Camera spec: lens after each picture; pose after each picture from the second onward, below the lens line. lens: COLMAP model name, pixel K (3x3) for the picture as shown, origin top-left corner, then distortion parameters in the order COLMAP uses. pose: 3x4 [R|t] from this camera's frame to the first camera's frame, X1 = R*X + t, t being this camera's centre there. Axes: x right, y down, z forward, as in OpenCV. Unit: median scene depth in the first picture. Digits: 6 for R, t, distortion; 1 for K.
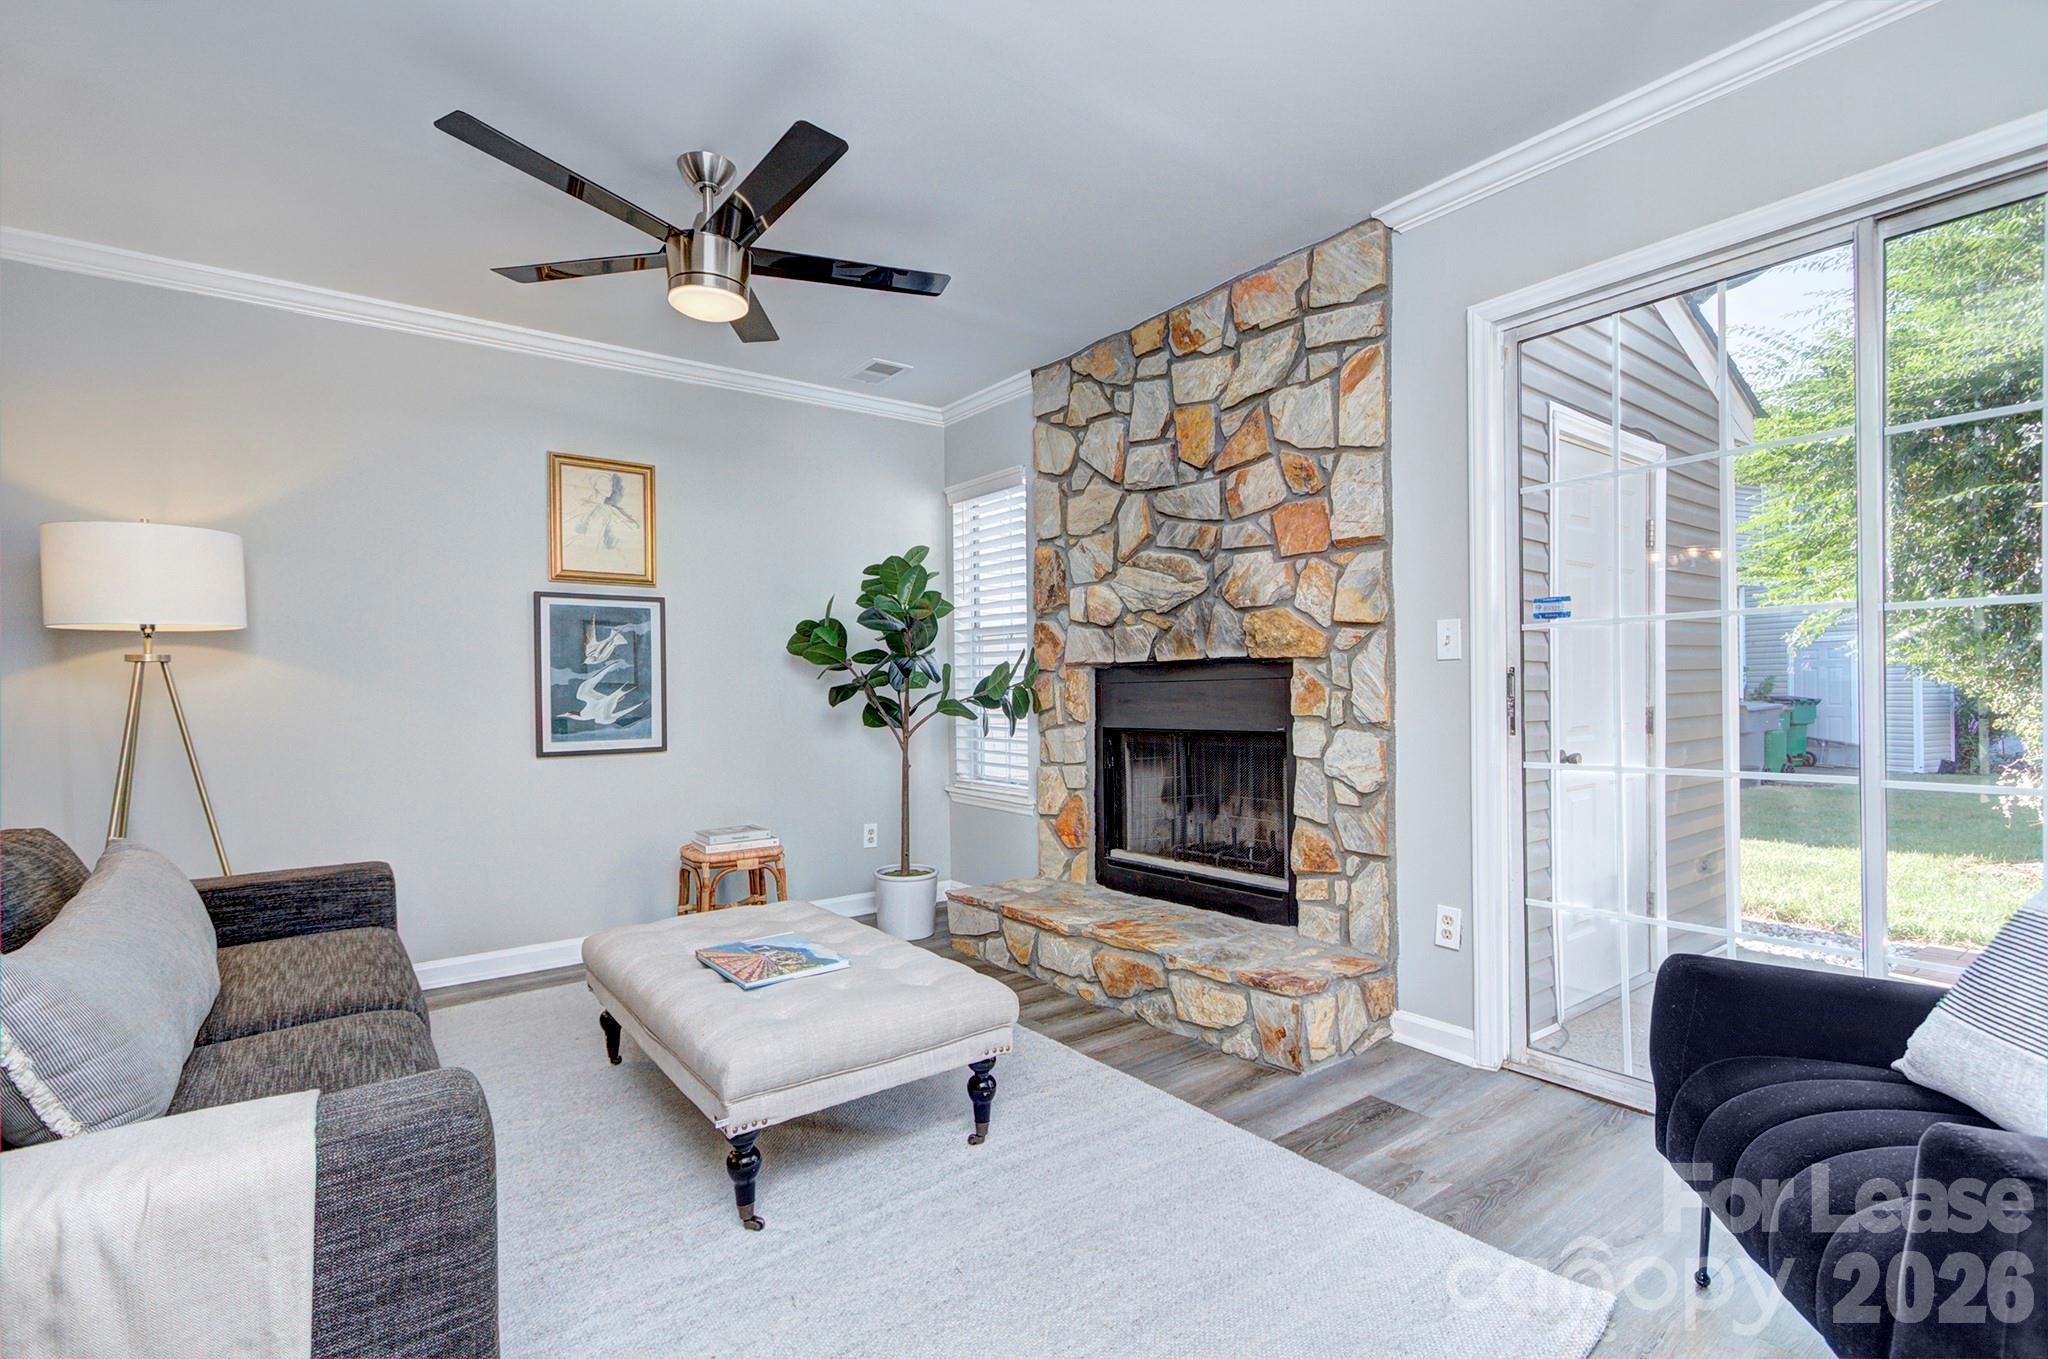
lens RADIAL K [[947.3, 0, 1011.7], [0, 947.3, 697.9], [0, 0, 1]] dist [-0.009783, 0.001015]
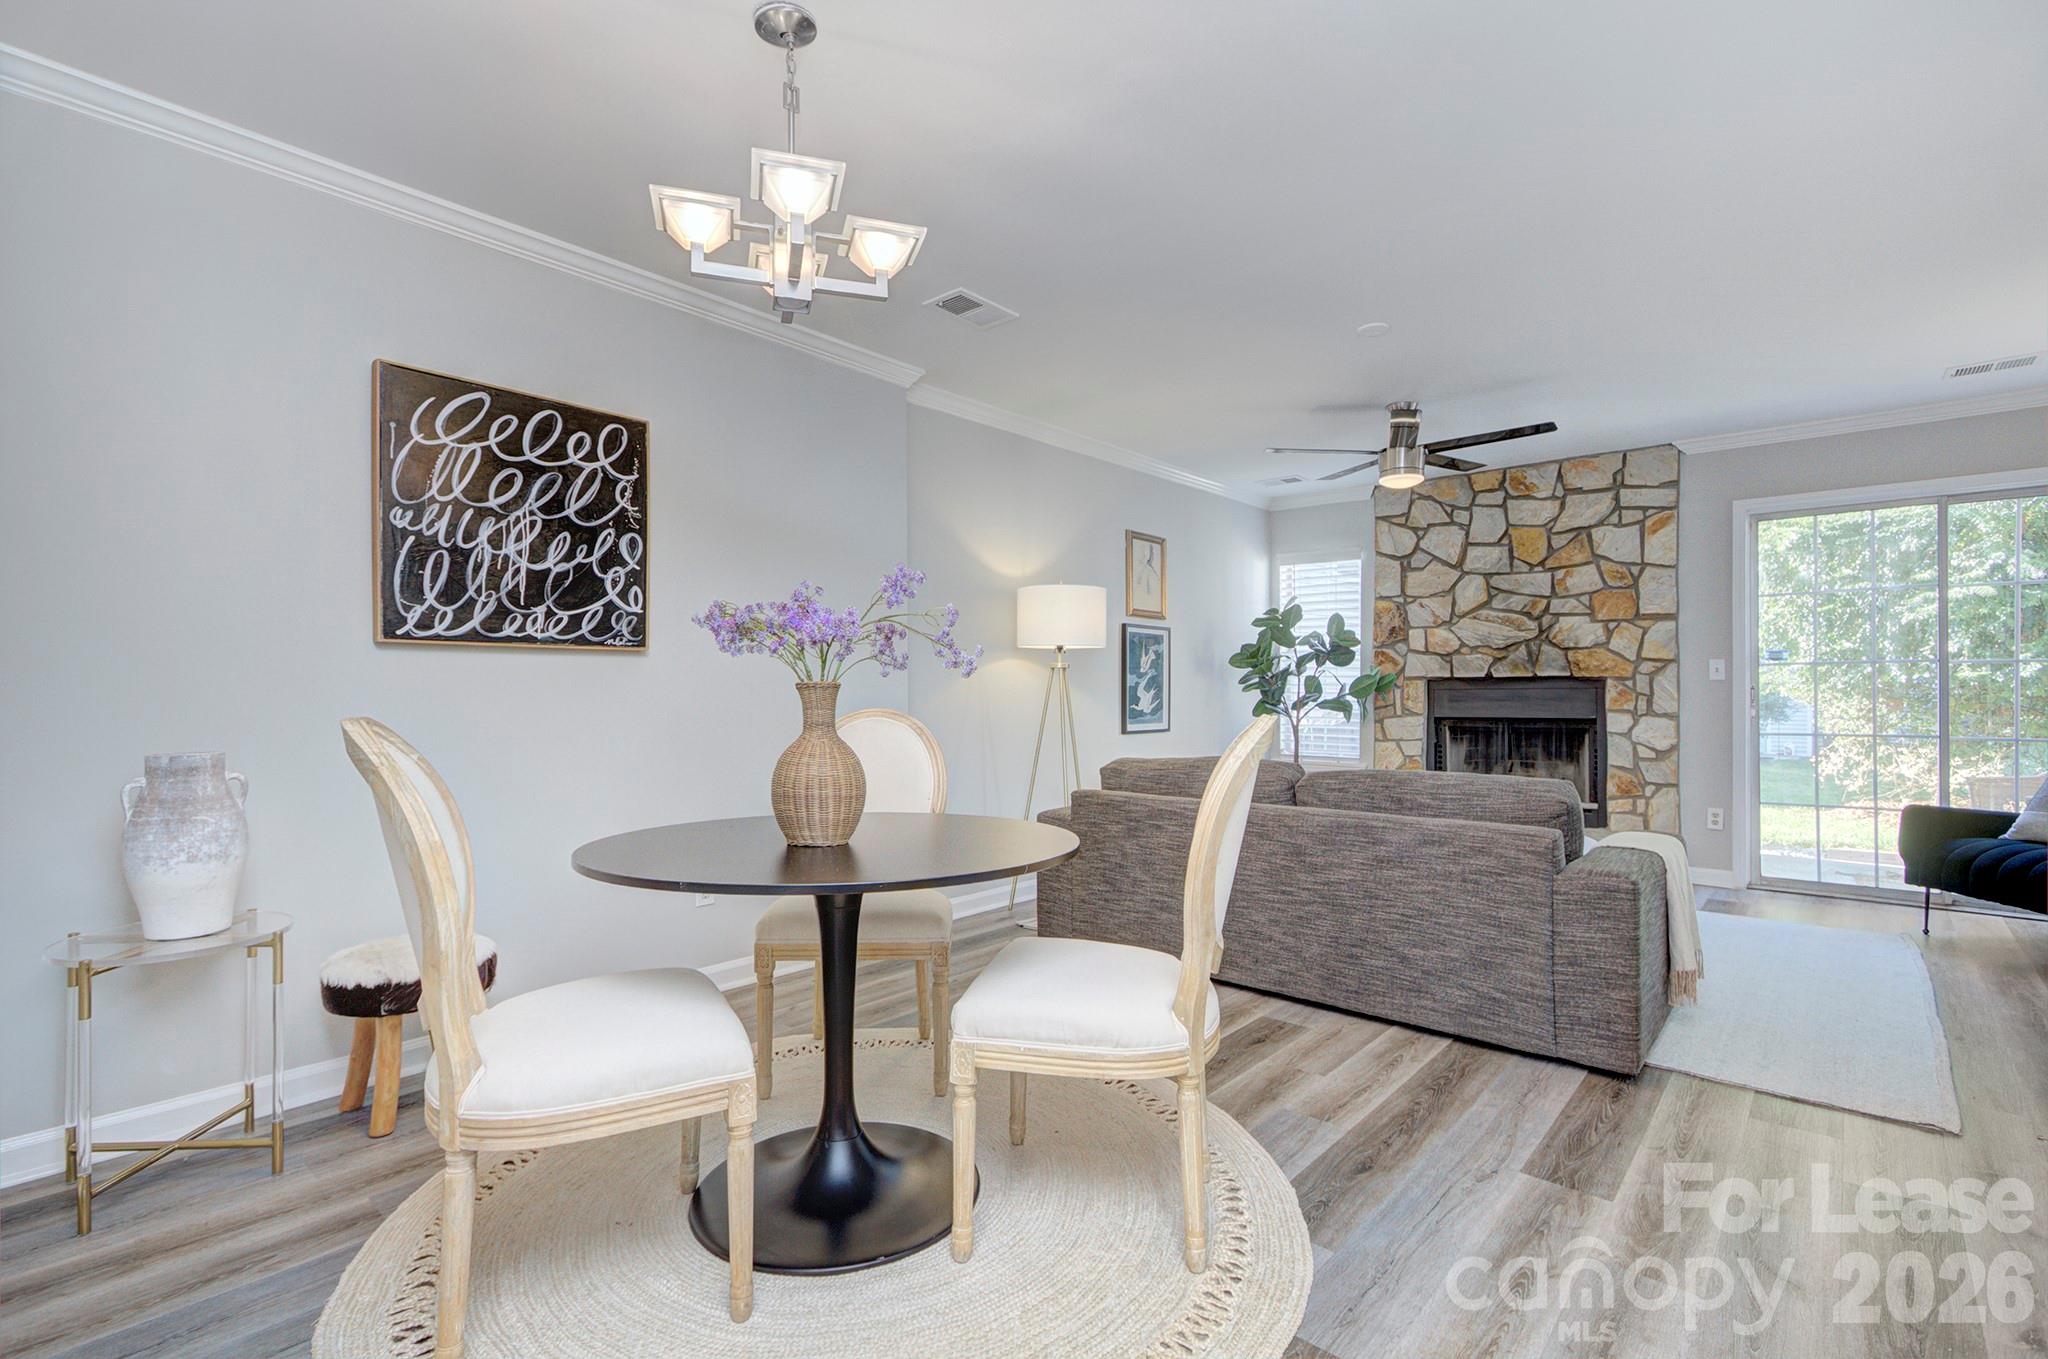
lens RADIAL K [[941.1, 0, 1027.7], [0, 941.1, 696.4], [0, 0, 1]] dist [0.020088, 0.000132]
pose [[0.972335, 0.012841, 0.233237, -1.029289], [-0.010829, 0.999892, -0.009905, 0.020594], [-0.233339, 0.007105, 0.972369, -0.424735]]
